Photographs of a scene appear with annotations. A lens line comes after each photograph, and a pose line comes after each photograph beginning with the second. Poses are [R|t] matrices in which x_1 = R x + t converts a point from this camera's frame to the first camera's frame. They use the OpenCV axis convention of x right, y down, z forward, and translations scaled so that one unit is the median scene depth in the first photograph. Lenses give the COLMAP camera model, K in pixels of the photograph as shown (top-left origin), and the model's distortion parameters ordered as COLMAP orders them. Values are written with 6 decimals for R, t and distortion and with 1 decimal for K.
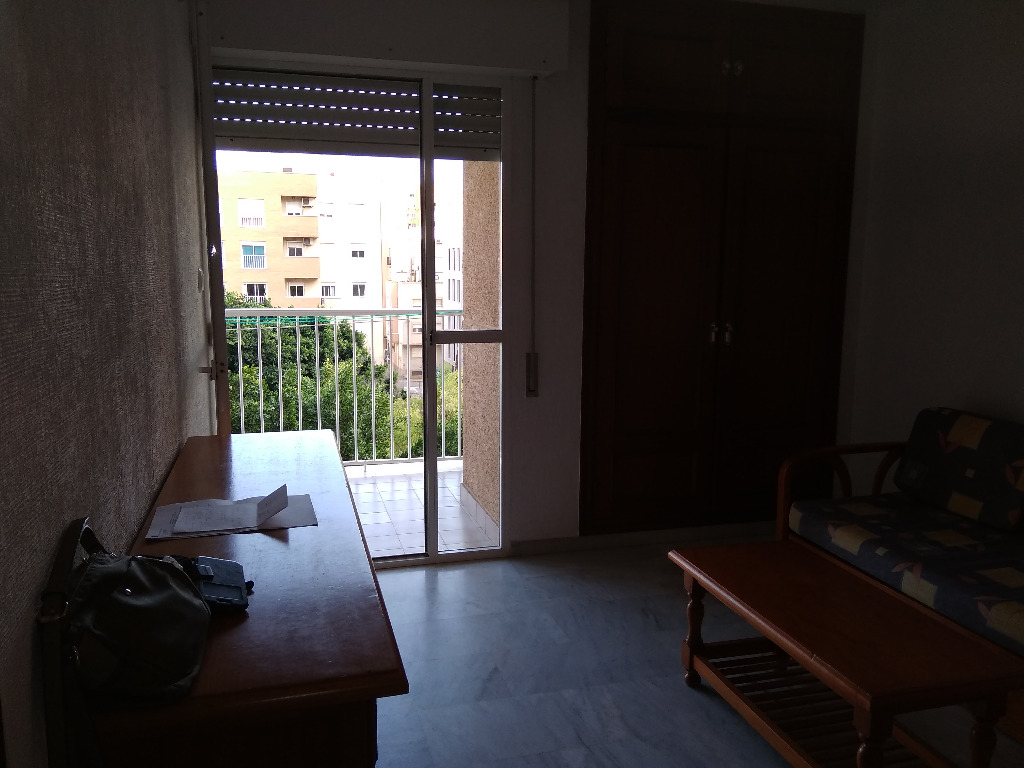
lens RADIAL K [[823.3, 0, 510.0], [0, 823.3, 377.4], [0, 0, 1]] dist [0.031038, -0.021396]
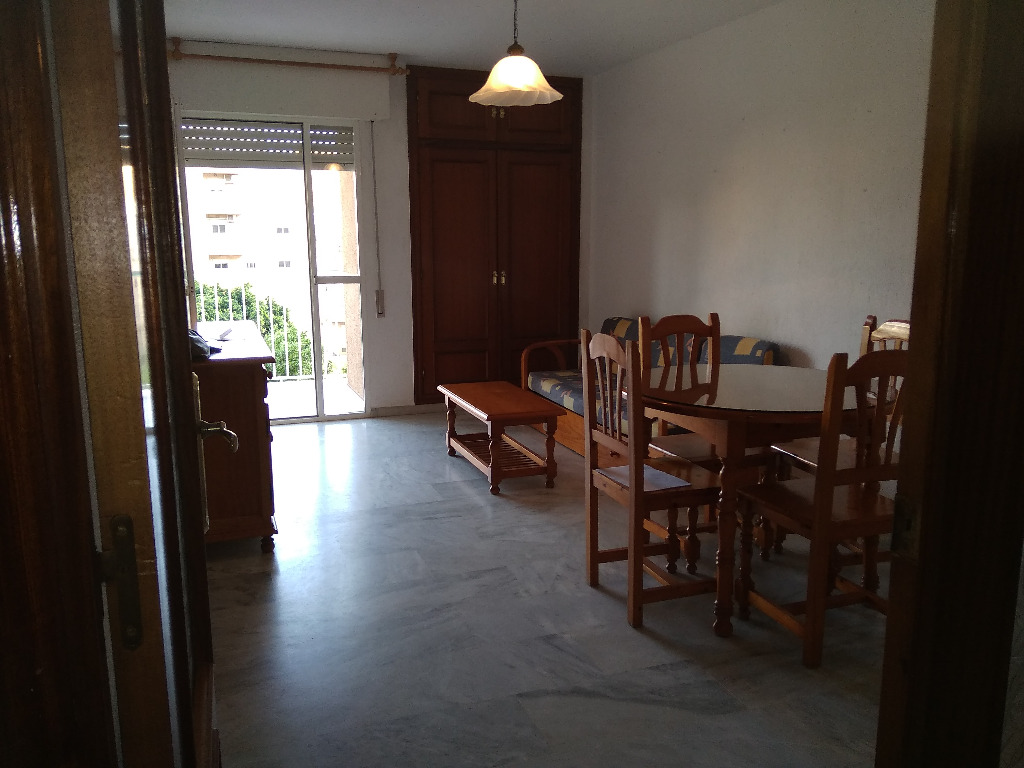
lens RADIAL K [[823.3, 0, 518.8], [0, 823.3, 391.7], [0, 0, 1]] dist [0.031038, -0.021396]
pose [[0.995820, -0.022555, 0.088507, 0.149052], [0.018524, 0.998765, 0.046108, 0.099062], [-0.089438, -0.044276, 0.995008, -0.640840]]
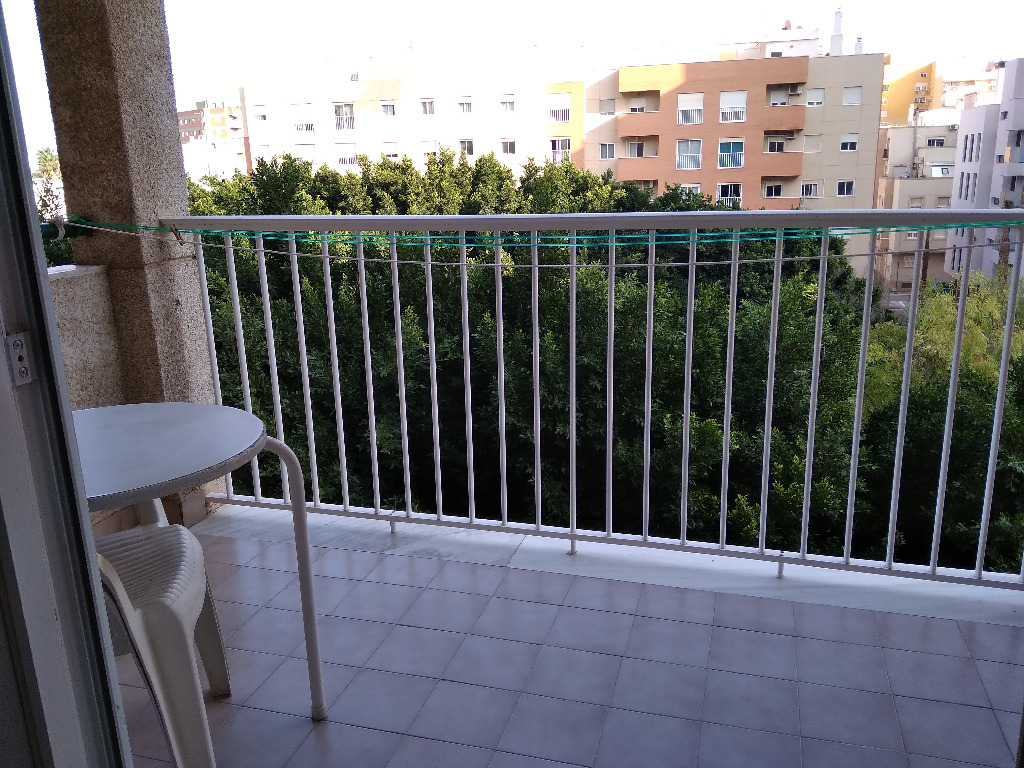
lens RADIAL K [[823.3, 0, 516.2], [0, 823.3, 394.6], [0, 0, 1]] dist [0.031038, -0.021396]
pose [[0.852370, 0.108968, -0.511460, -0.084271], [-0.038974, 0.988566, 0.145665, -0.040146], [0.521485, -0.104227, 0.846871, 0.585421]]
